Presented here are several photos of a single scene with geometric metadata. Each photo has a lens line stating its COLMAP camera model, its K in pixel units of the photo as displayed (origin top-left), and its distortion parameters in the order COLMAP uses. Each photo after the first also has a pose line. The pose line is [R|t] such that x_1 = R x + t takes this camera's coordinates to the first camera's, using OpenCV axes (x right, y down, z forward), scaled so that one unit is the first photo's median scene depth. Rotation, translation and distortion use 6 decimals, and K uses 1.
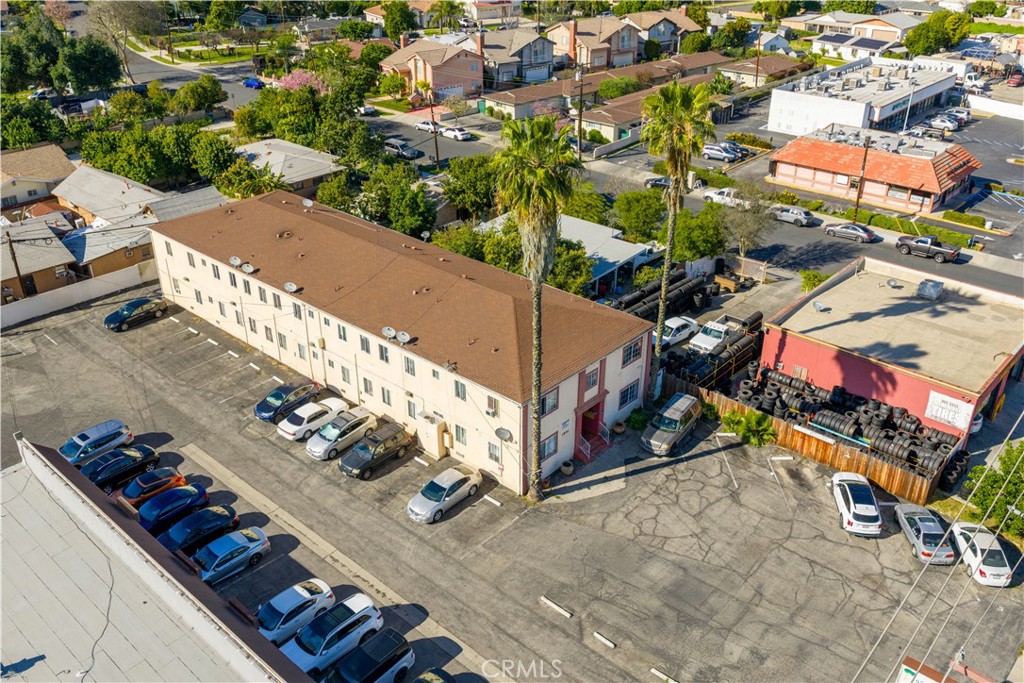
lens RADIAL K [[879.5, 0, 512.0], [0, 879.5, 341.5], [0, 0, 1]] dist [0.010692, 0.000851]
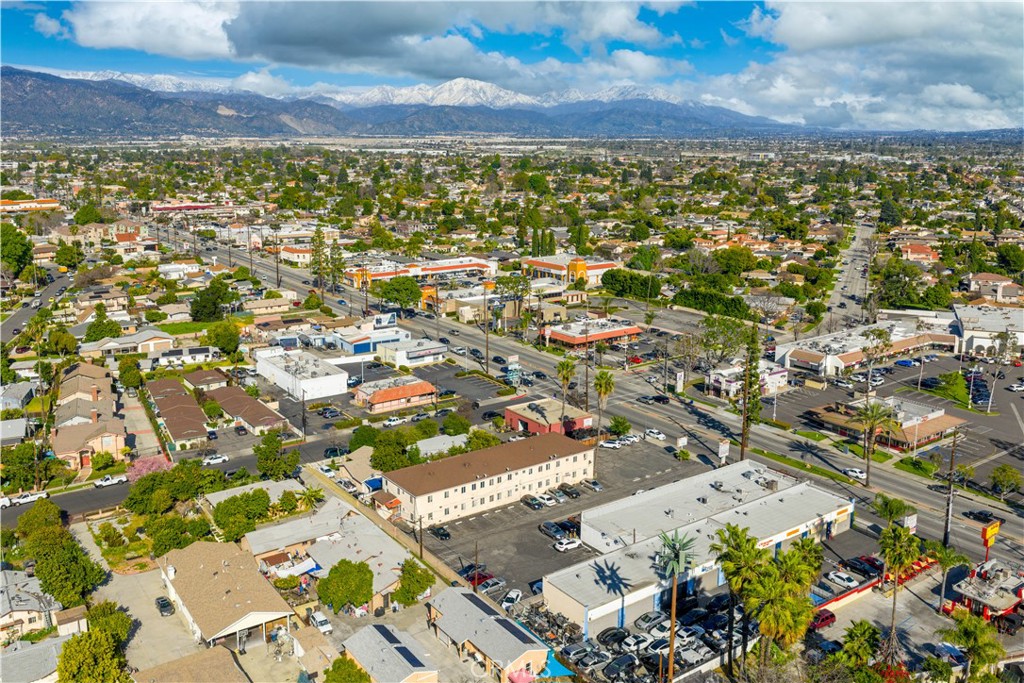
lens RADIAL K [[841.7, 0, 512.0], [0, 841.7, 341.5], [0, 0, 1]] dist [0.012102, -0.007422]
pose [[0.202486, -0.215529, 0.955273, -2.497279], [0.453257, 0.885330, 0.103673, -0.635868], [-0.868077, 0.411992, 0.276957, 0.109005]]
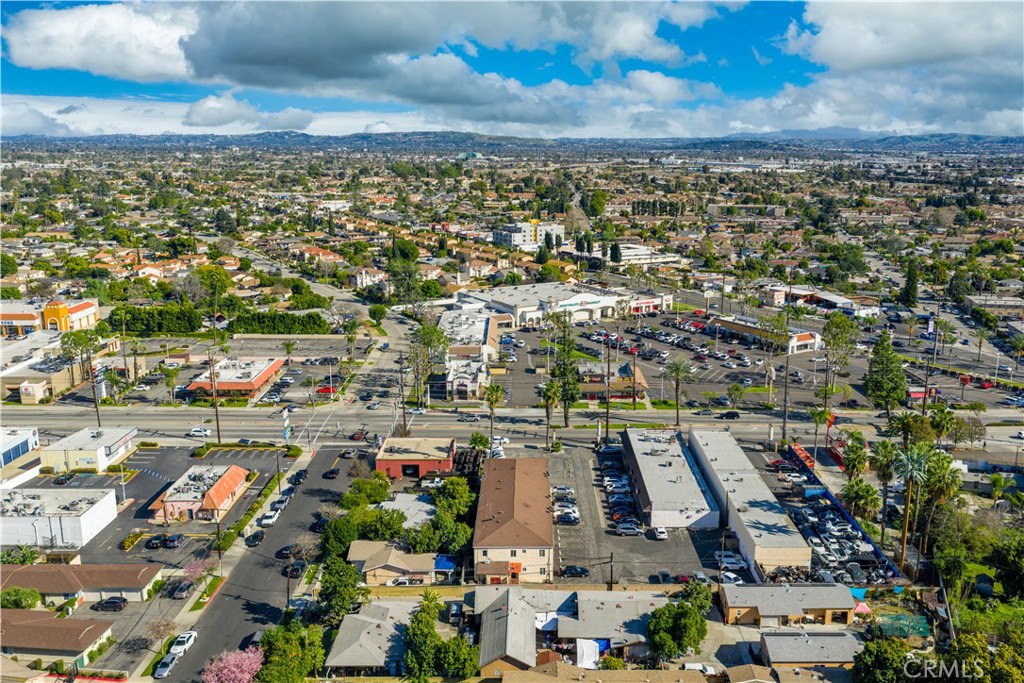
lens RADIAL K [[879.5, 0, 512.0], [0, 879.5, 341.5], [0, 0, 1]] dist [0.010692, 0.000851]
pose [[-0.655059, -0.154464, 0.739620, -2.005279], [0.362631, 0.794503, 0.487097, -1.694041], [-0.662869, 0.587287, -0.464433, 1.930776]]
